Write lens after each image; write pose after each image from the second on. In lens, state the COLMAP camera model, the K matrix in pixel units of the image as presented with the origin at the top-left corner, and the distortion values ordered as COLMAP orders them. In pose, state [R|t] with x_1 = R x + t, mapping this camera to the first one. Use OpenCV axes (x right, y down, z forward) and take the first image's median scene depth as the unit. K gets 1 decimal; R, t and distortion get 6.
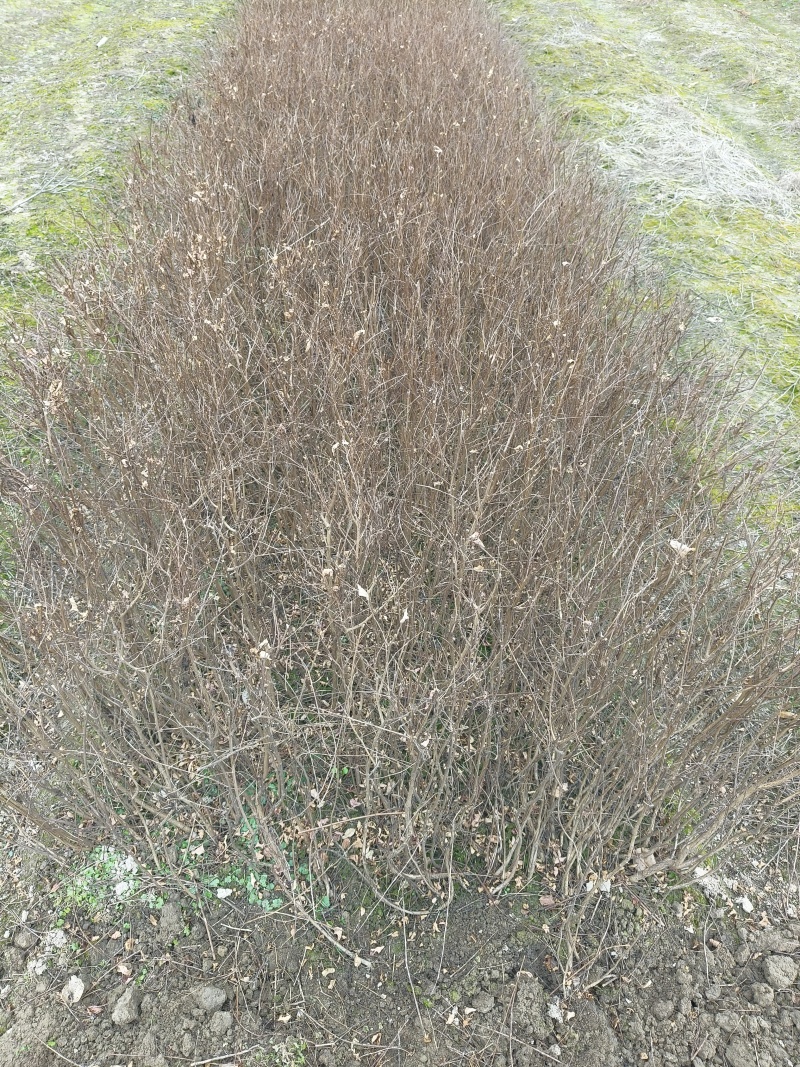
lens RADIAL K [[812.6, 0, 401.7], [0, 812.6, 532.9], [0, 0, 1]] dist [0.008095, -0.010825]
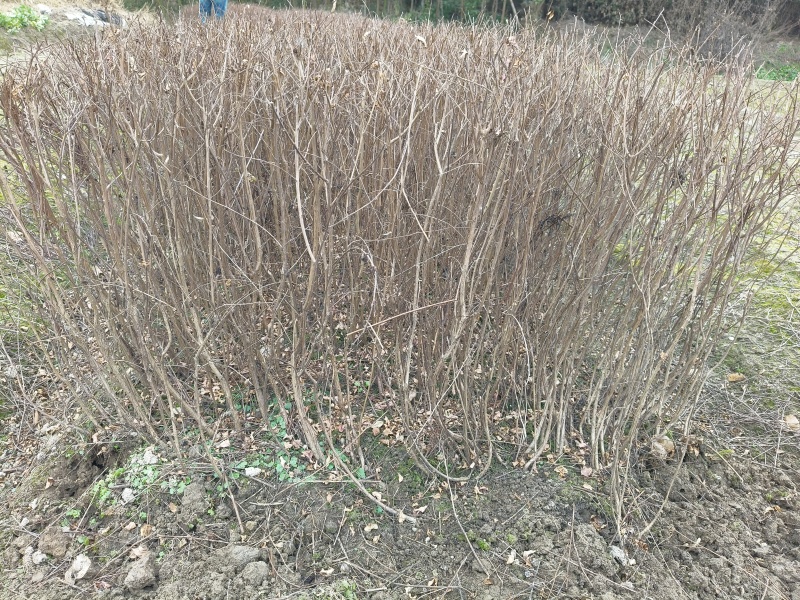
lens RADIAL K [[609.3, 0, 398.6], [0, 609.3, 300.1], [0, 0, 1]] dist [0.008095, -0.010825]
pose [[0.994917, -0.008652, 0.100330, -0.122329], [0.037868, 0.955322, -0.293132, 0.480390], [-0.093311, 0.295441, 0.950793, 0.256435]]
